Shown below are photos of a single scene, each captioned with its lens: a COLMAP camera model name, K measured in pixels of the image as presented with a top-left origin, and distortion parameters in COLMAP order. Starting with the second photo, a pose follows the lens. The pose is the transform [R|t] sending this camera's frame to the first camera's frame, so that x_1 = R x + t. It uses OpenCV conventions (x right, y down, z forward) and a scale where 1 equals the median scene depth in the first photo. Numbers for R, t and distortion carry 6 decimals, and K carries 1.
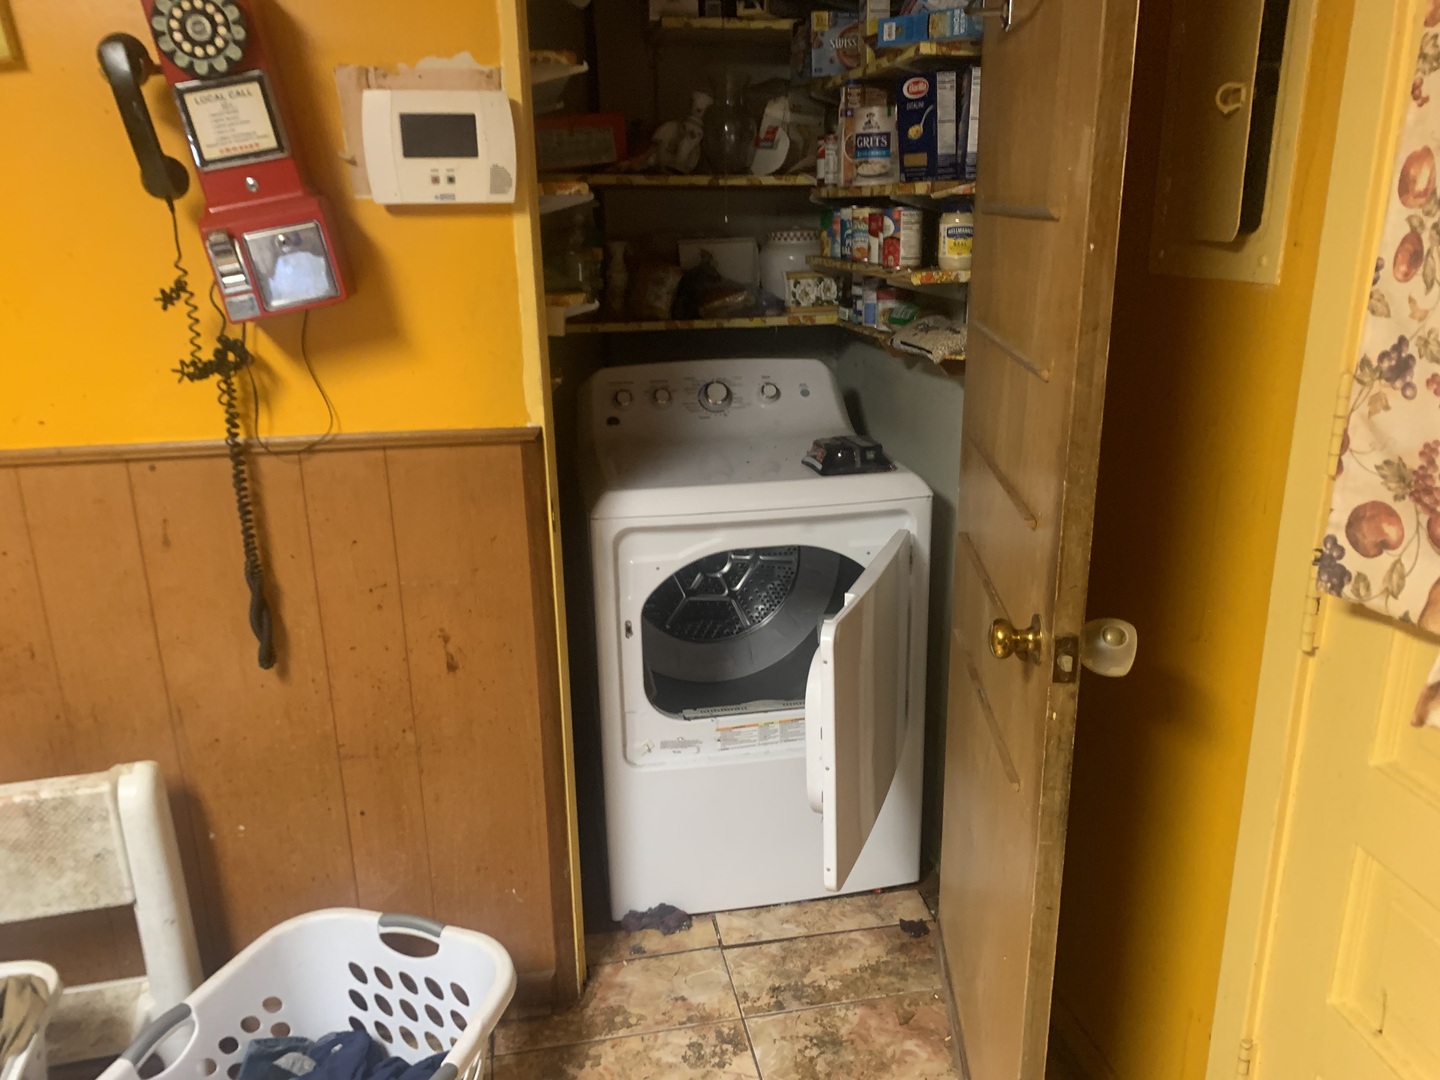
lens RADIAL K [[1106.2, 0, 722.4], [0, 1106.2, 548.0], [0, 0, 1]] dist [0.037624, -0.041095]
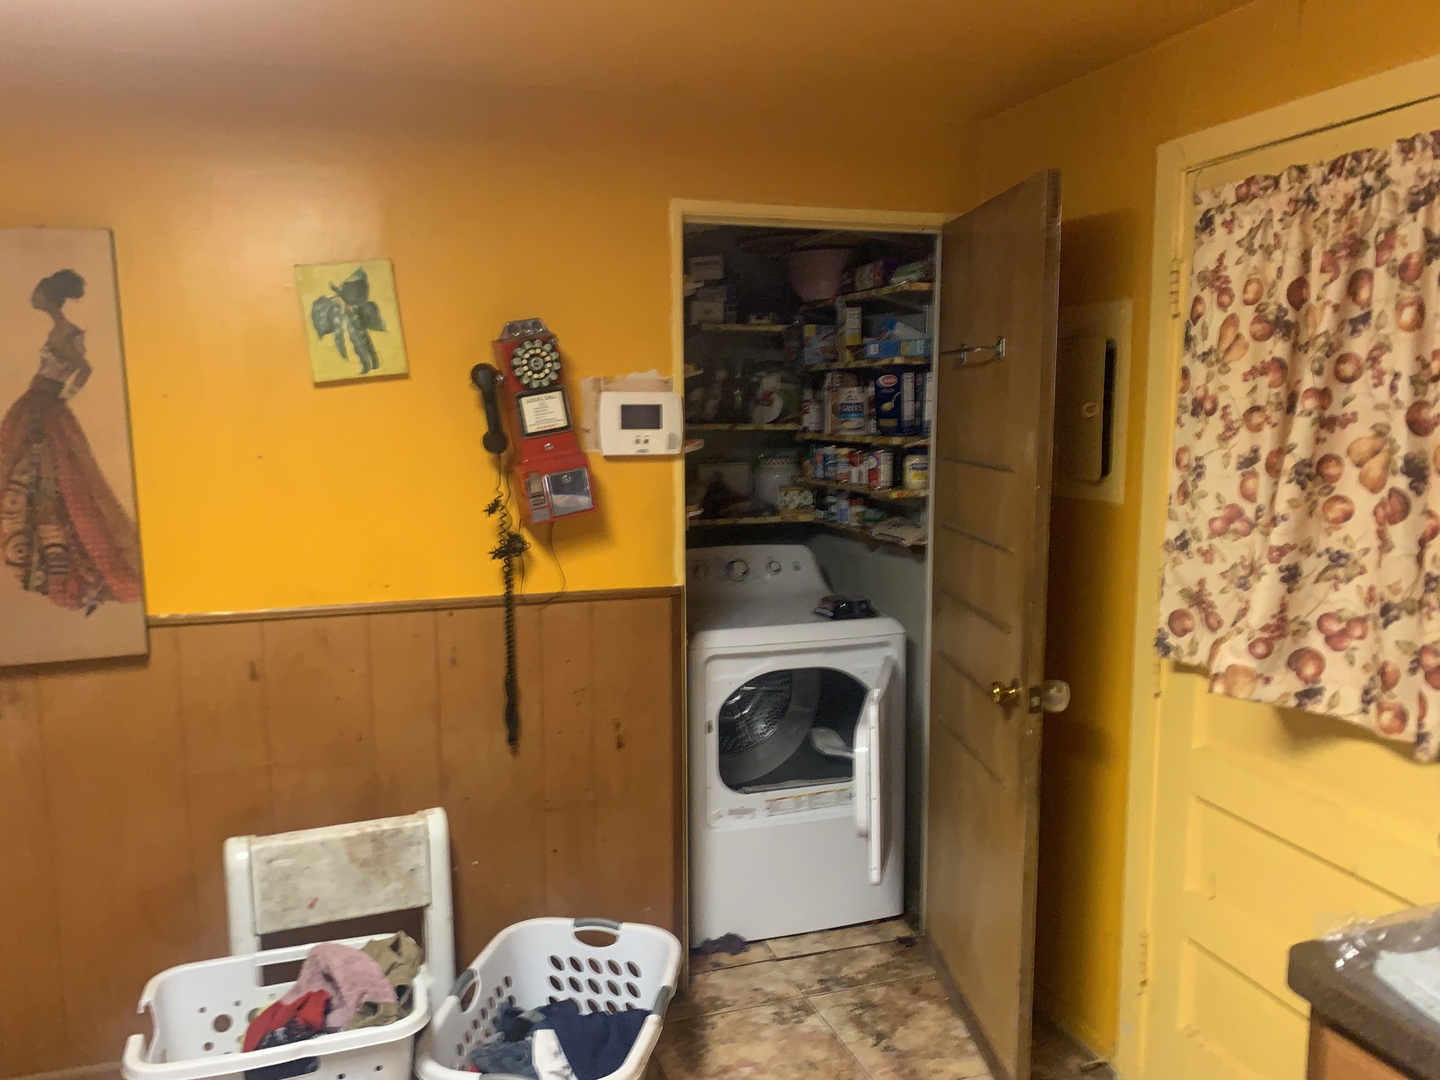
lens RADIAL K [[1106.2, 0, 695.0], [0, 1106.2, 539.4], [0, 0, 1]] dist [0.037624, -0.041095]
pose [[0.992239, -0.004722, 0.124258, -0.331137], [0.026936, 0.983714, -0.177710, 0.102697], [-0.121395, 0.179677, 0.976207, -0.545424]]
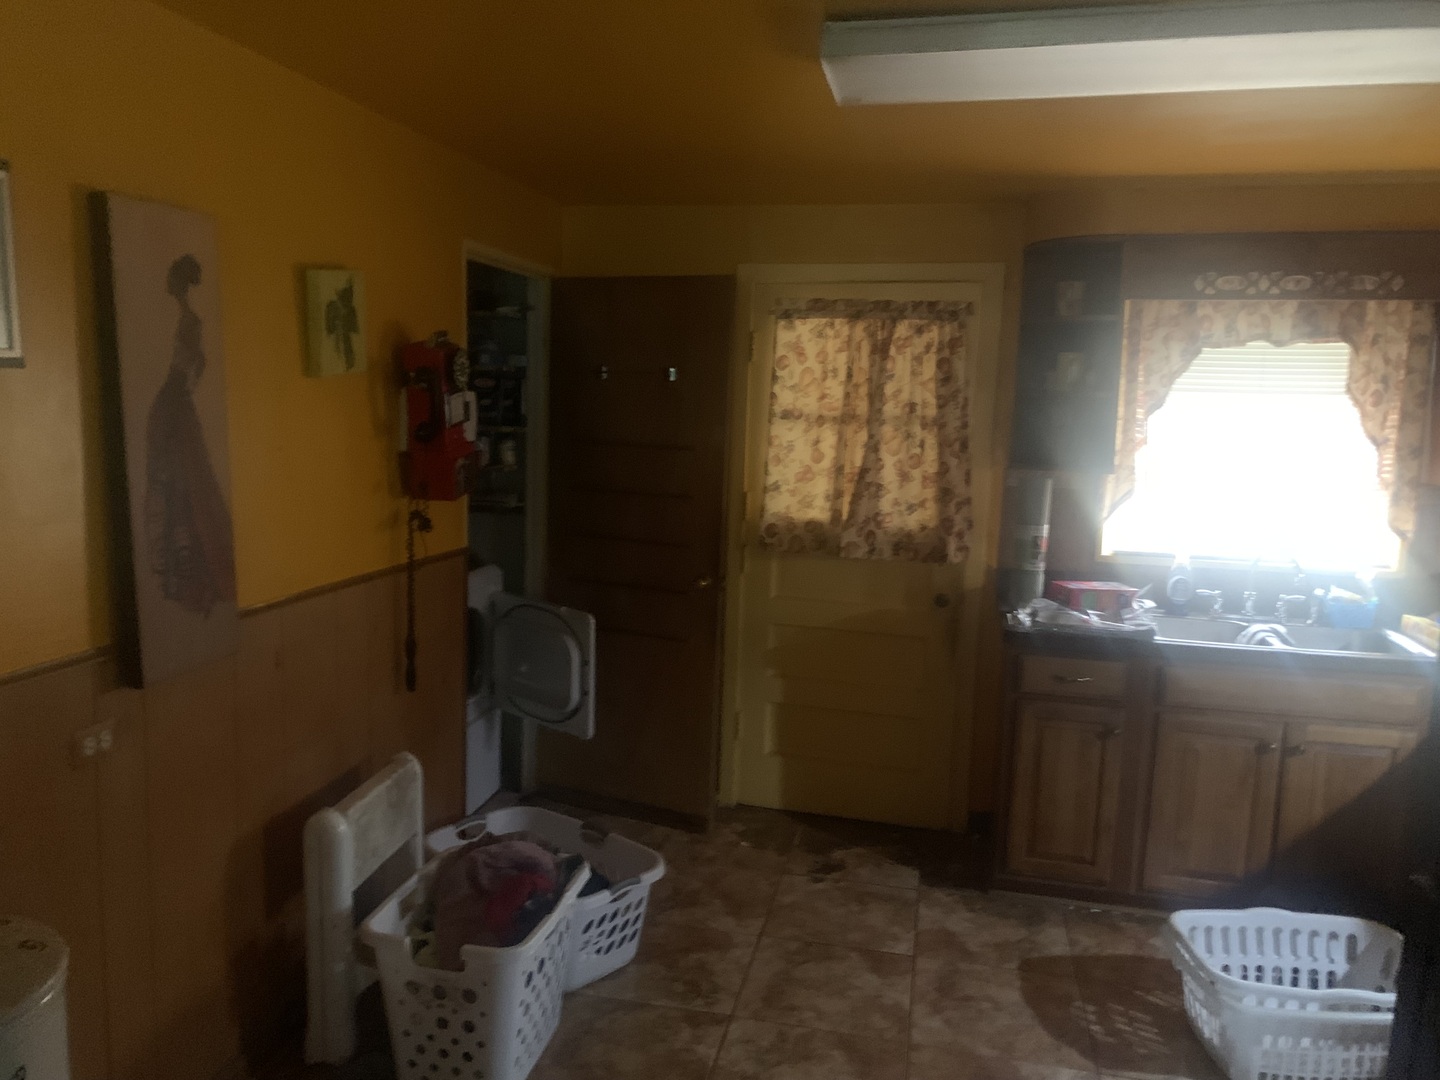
lens RADIAL K [[1106.2, 0, 709.0], [0, 1106.2, 551.7], [0, 0, 1]] dist [0.037624, -0.041095]
pose [[0.399716, -0.097069, 0.911485, -1.752428], [0.237133, 0.971477, -0.000533, 0.001201], [-0.885435, 0.216356, 0.411333, -0.197743]]
